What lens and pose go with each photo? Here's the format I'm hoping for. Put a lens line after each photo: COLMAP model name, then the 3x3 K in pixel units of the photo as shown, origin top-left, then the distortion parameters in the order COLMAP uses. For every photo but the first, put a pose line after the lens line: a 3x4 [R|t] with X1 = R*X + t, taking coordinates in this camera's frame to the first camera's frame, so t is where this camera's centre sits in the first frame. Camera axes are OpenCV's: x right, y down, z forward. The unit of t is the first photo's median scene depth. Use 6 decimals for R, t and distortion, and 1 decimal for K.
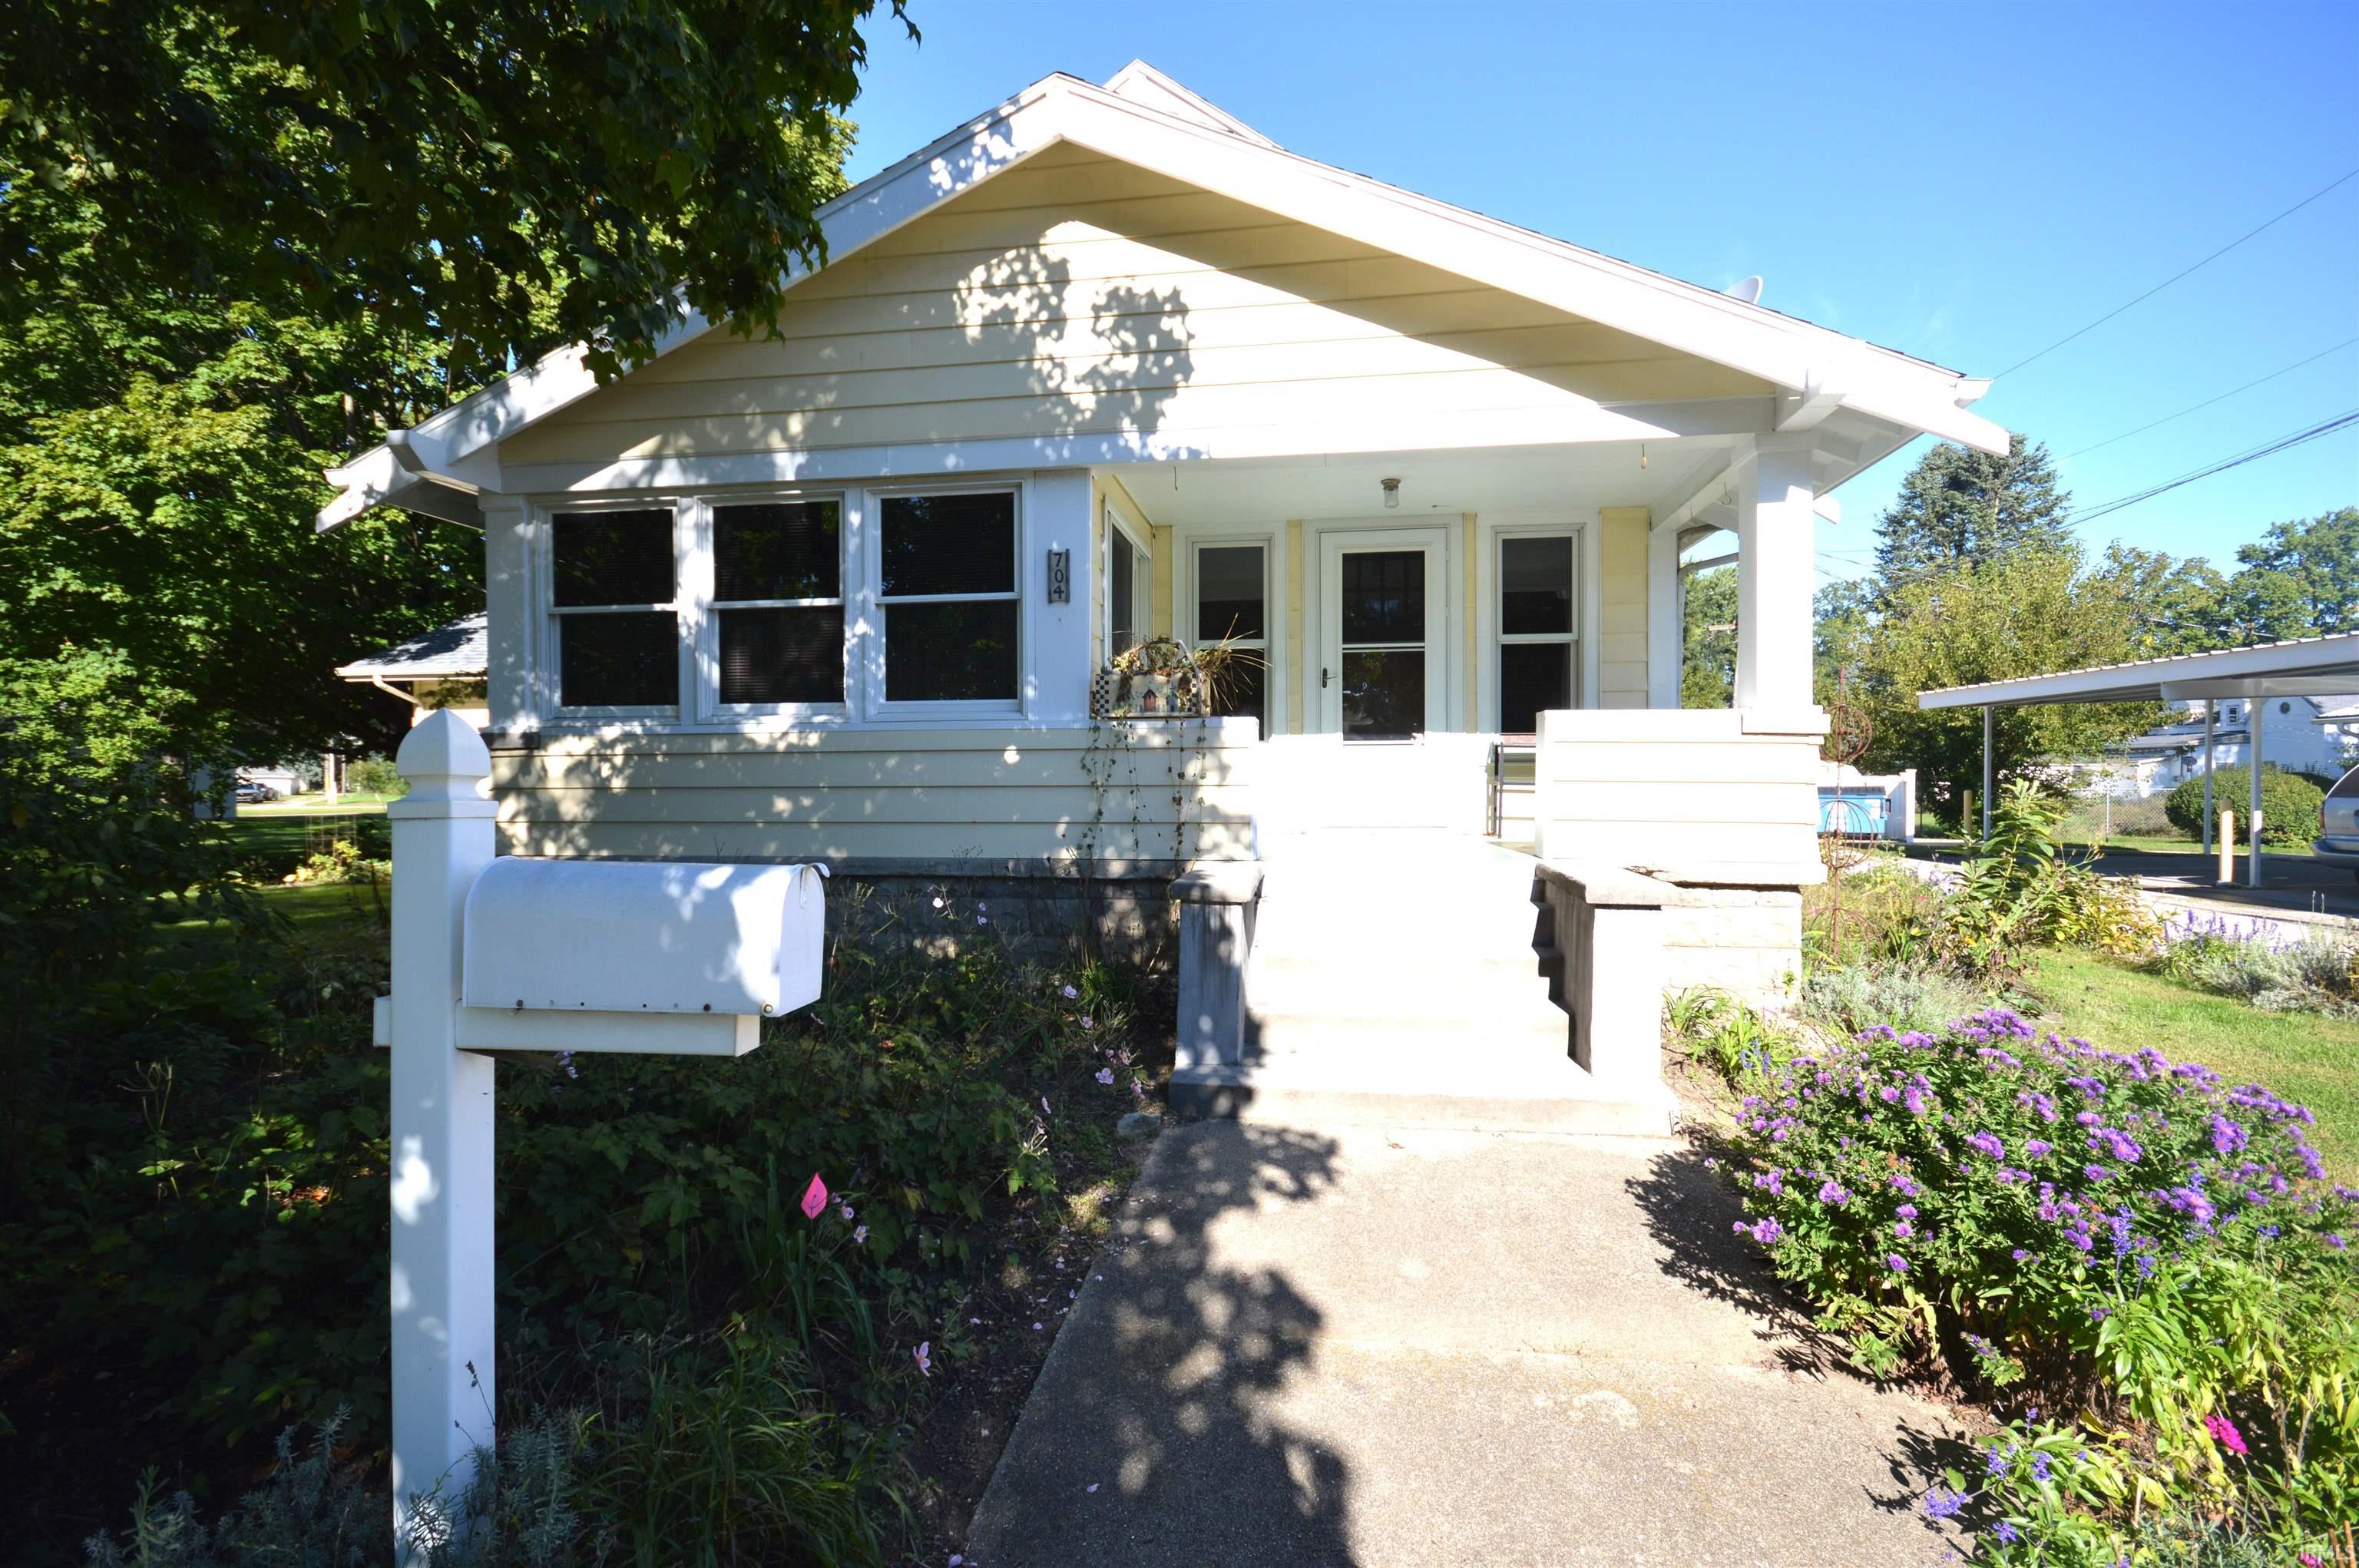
lens RADIAL K [[1089.0, 0, 1179.5], [0, 1089.0, 784.0], [0, 0, 1]] dist [0.000748, 0.000279]
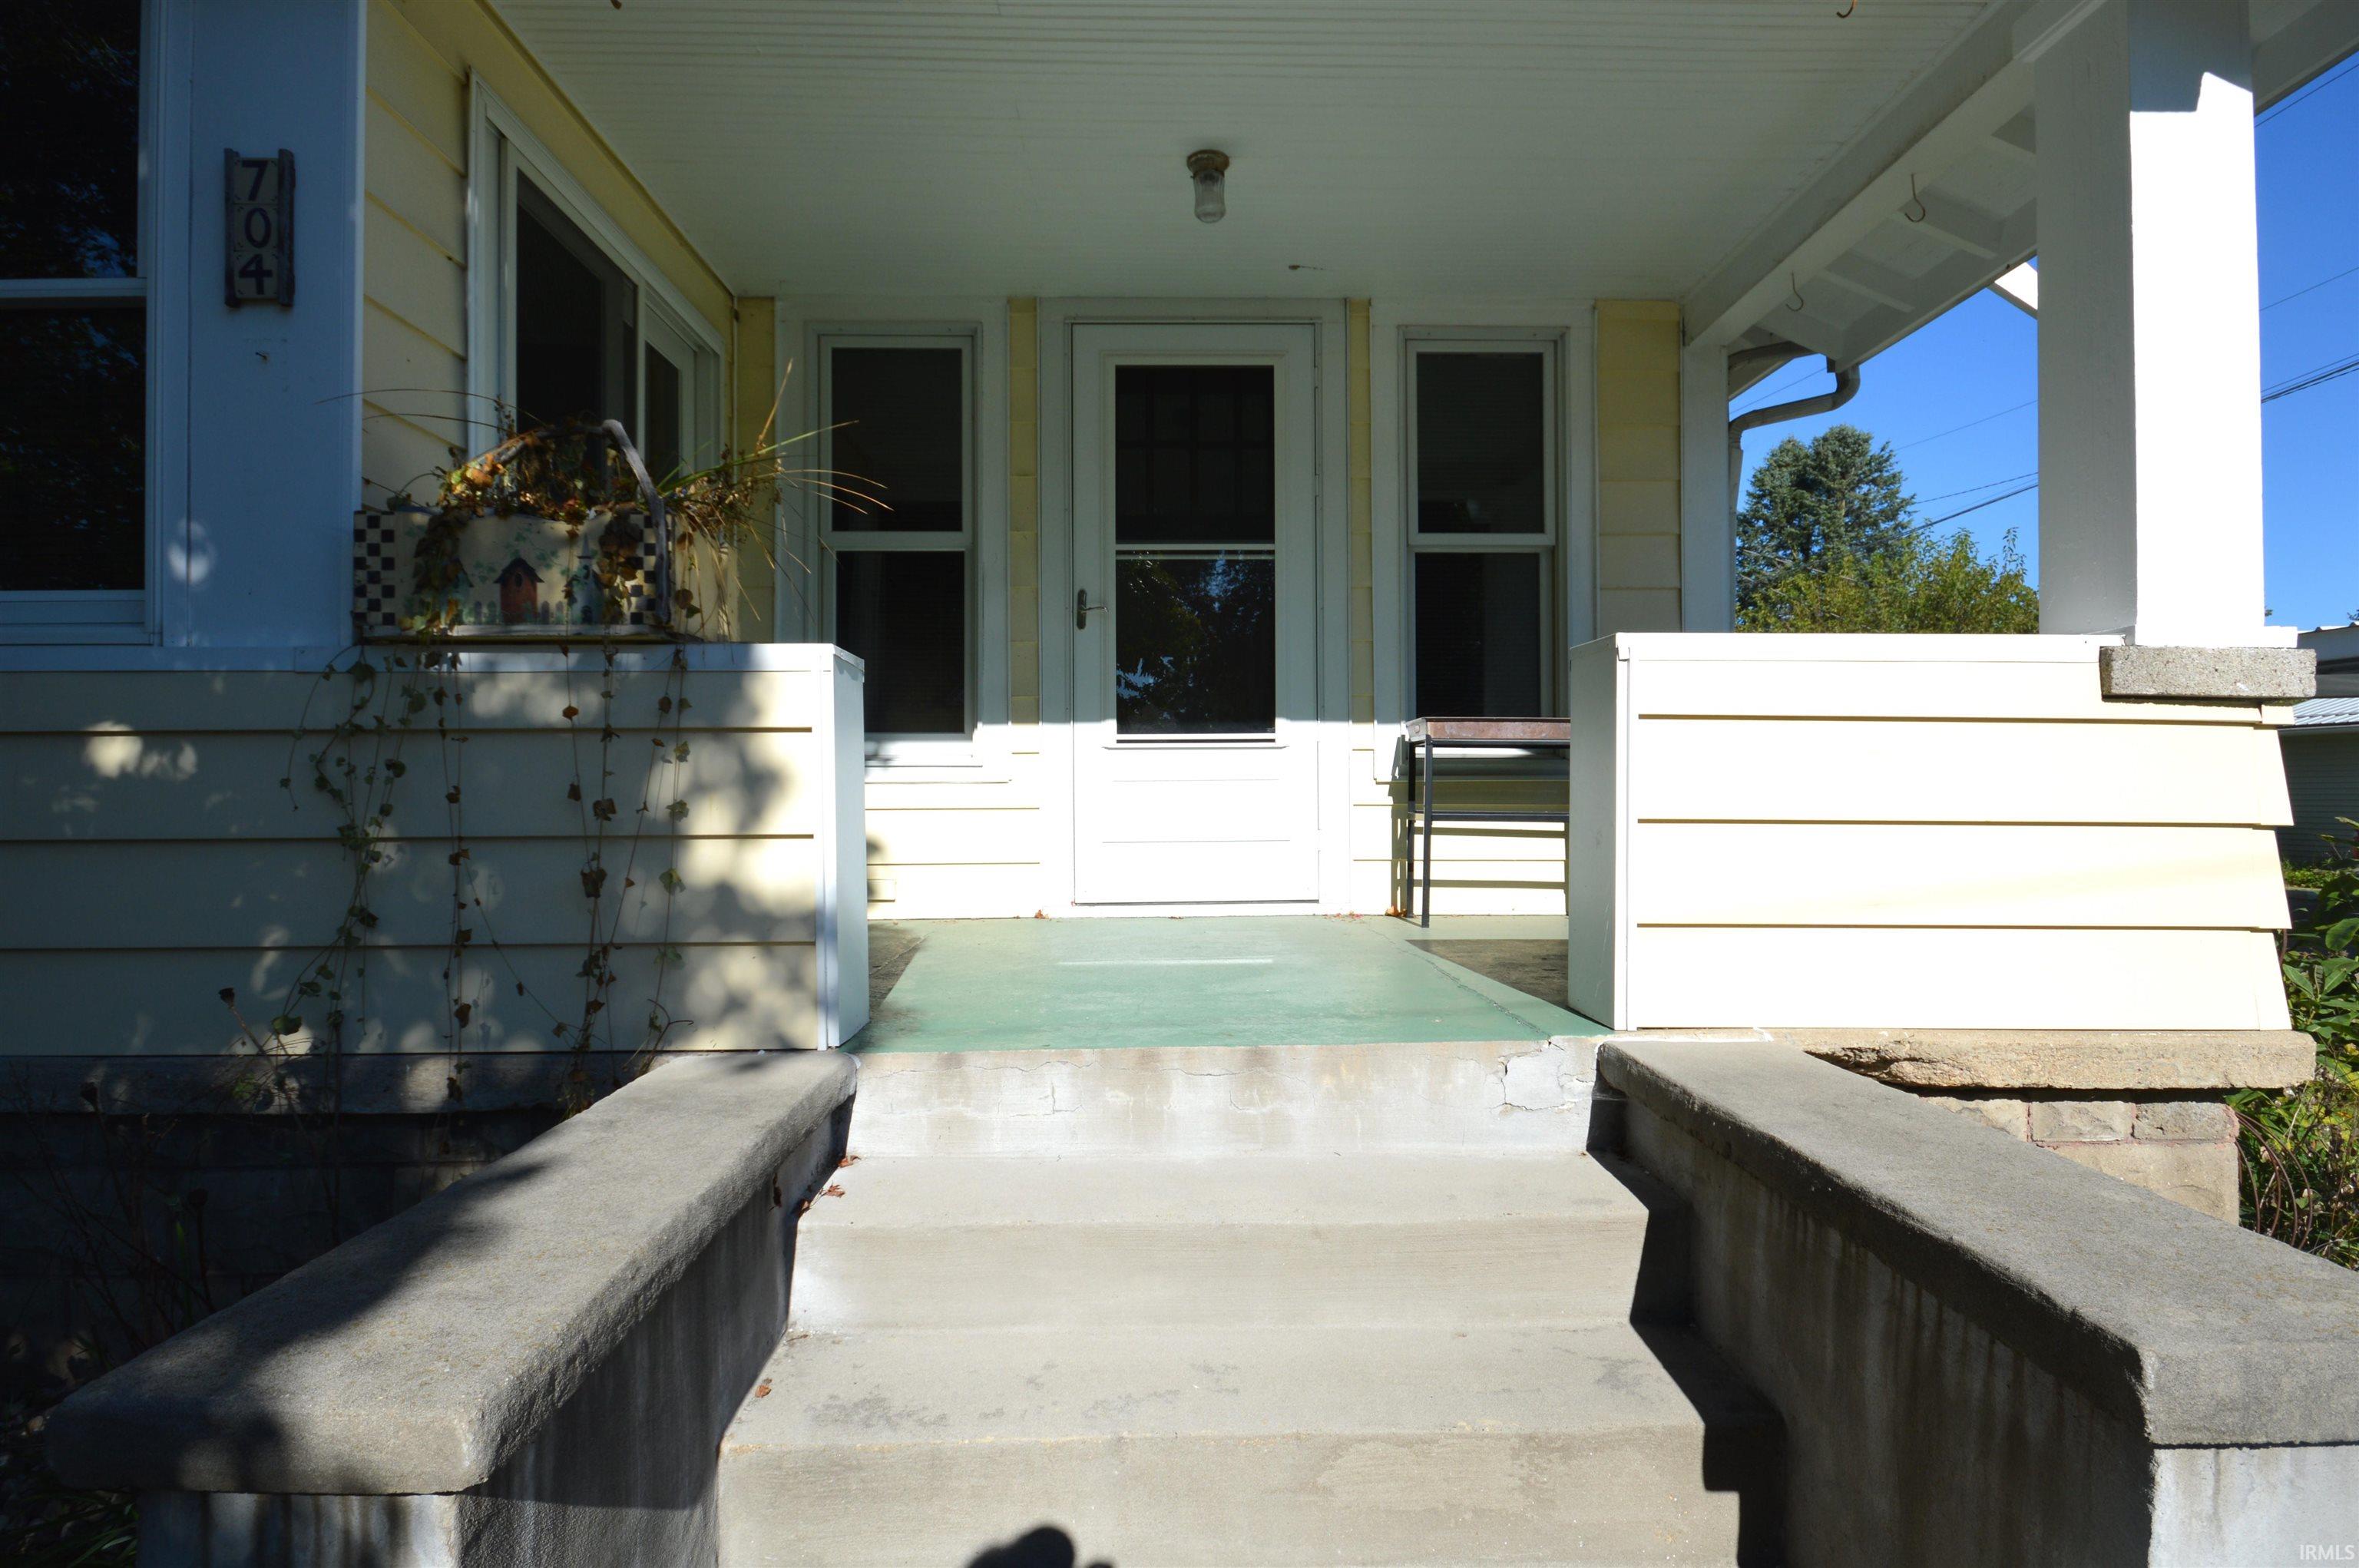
lens RADIAL K [[1089.0, 0, 1179.5], [0, 1089.0, 784.0], [0, 0, 1]] dist [0.000748, 0.000279]
pose [[0.986783, 0.000803, 0.162047, 0.097956], [0.001910, 0.999861, -0.016588, -0.007721], [-0.162037, 0.016679, 0.986644, 0.502403]]
